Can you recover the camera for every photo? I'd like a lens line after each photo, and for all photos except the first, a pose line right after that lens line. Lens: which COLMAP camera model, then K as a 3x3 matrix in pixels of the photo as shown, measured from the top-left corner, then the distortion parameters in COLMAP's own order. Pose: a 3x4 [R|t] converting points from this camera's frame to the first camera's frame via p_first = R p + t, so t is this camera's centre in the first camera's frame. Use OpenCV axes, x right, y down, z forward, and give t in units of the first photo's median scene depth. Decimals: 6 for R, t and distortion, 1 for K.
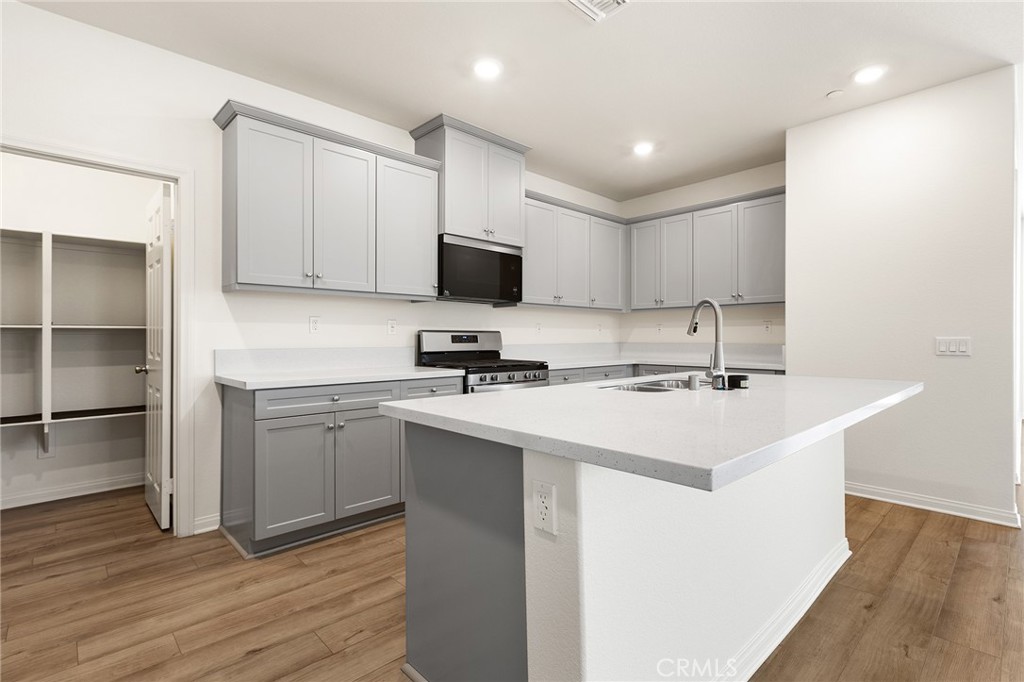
lens RADIAL K [[467.7, 0, 572.0], [0, 467.7, 336.2], [0, 0, 1]] dist [0.000187, 0.000530]
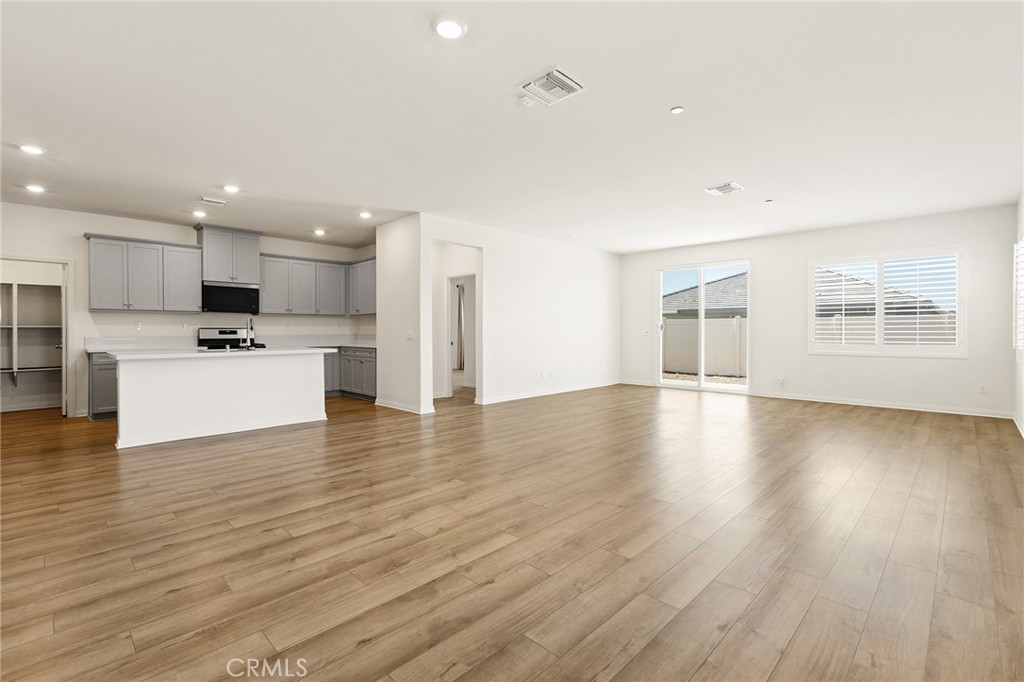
lens RADIAL K [[445.9, 0, 509.0], [0, 445.9, 331.3], [0, 0, 1]] dist [-0.000735, -0.000222]
pose [[0.999633, -0.000696, -0.027080, 1.104479], [0.000805, 0.999992, 0.004013, -0.005568], [0.027077, -0.004034, 0.999625, -0.904133]]
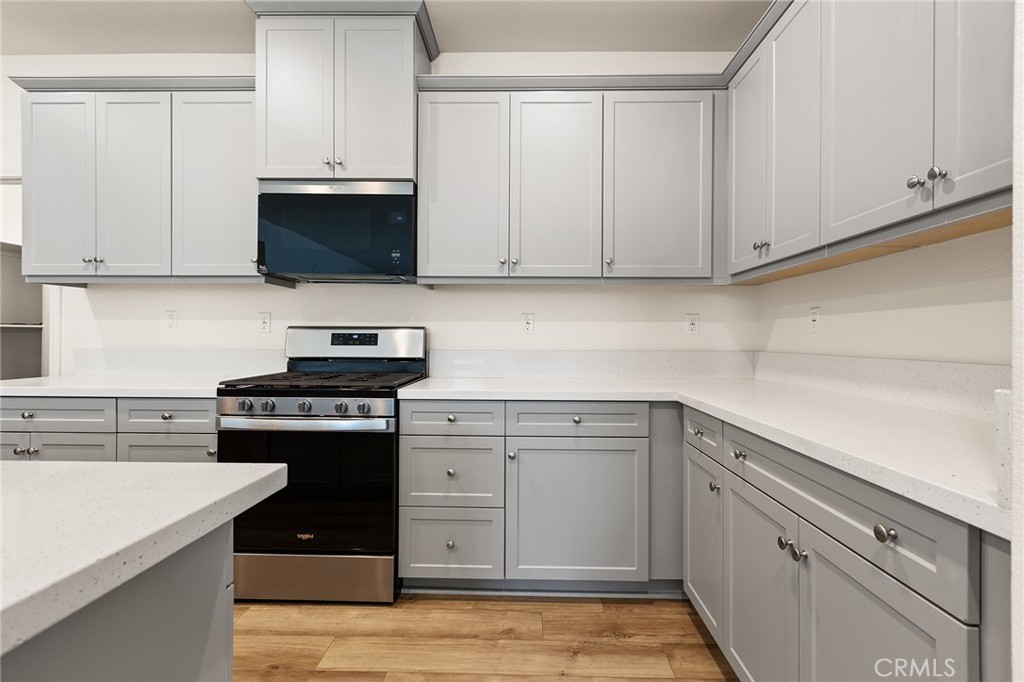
lens RADIAL K [[490.1, 0, 512.1], [0, 490.1, 332.2], [0, 0, 1]] dist [-0.000800, -0.000186]
pose [[0.681618, -0.002793, -0.731703, 0.475681], [-0.003342, 0.999970, -0.006930, 0.000315], [0.731700, 0.007169, 0.681589, 0.786850]]
